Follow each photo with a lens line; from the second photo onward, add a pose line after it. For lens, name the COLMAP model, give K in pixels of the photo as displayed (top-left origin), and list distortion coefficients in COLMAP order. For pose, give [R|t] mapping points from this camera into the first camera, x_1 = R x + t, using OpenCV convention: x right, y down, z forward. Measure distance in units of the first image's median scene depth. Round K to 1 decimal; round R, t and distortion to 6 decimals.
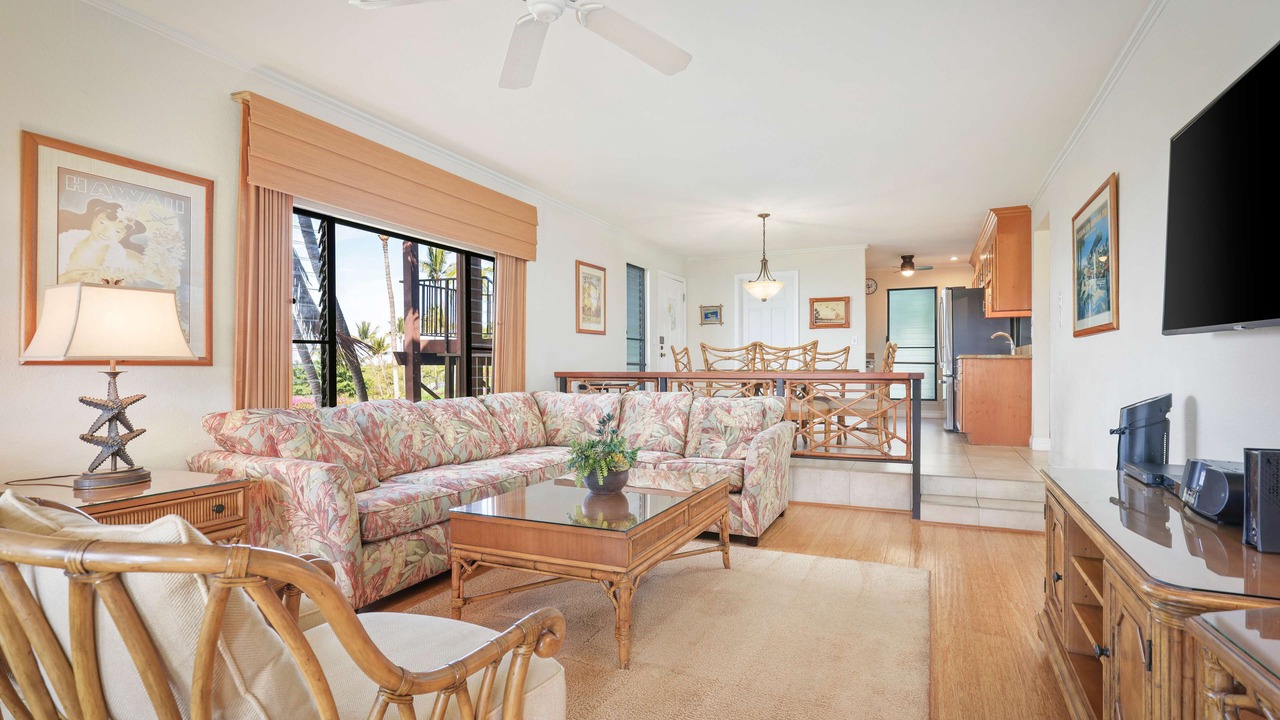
lens RADIAL K [[680.8, 0, 640.0], [0, 680.8, 360.0], [0, 0, 1]] dist [-0.000529, -0.000097]
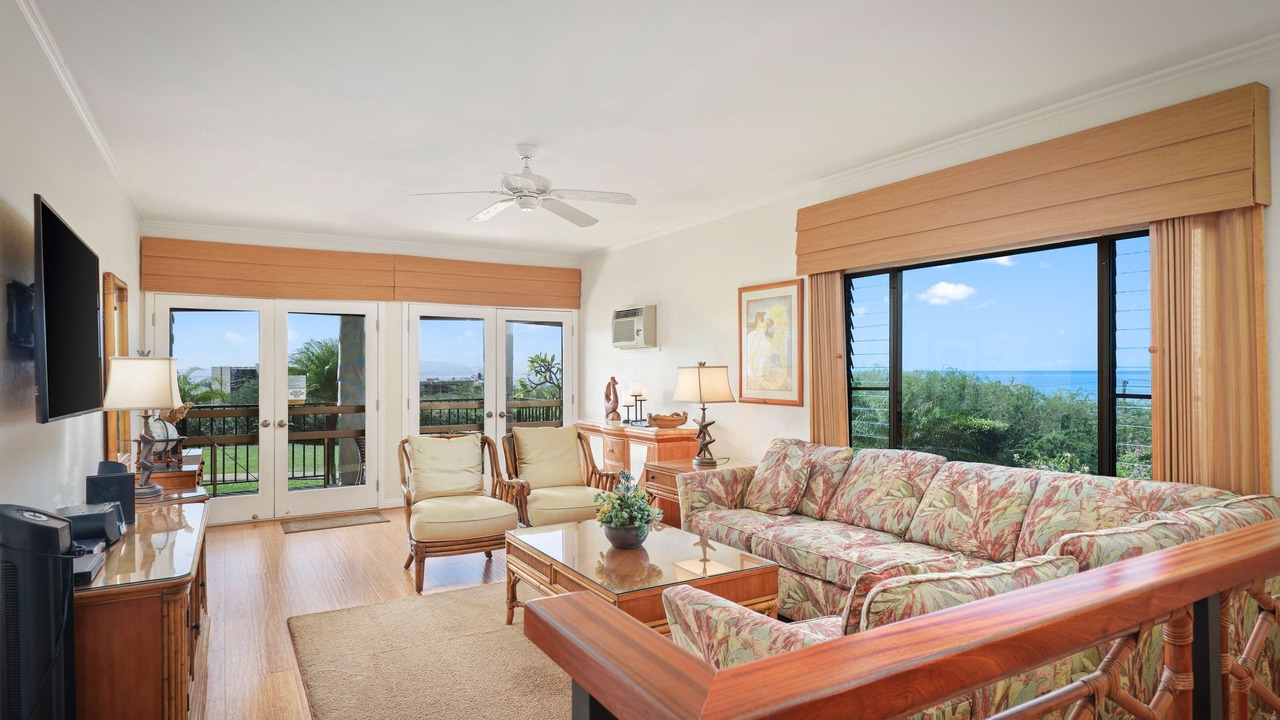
lens RADIAL K [[680.8, 0, 640.0], [0, 680.8, 360.0], [0, 0, 1]] dist [-0.000529, -0.000097]
pose [[-0.580124, -0.015012, -0.814390, 0.861194], [0.011061, 0.999593, -0.026305, -0.065380], [0.814453, -0.024268, -0.579722, 1.801531]]
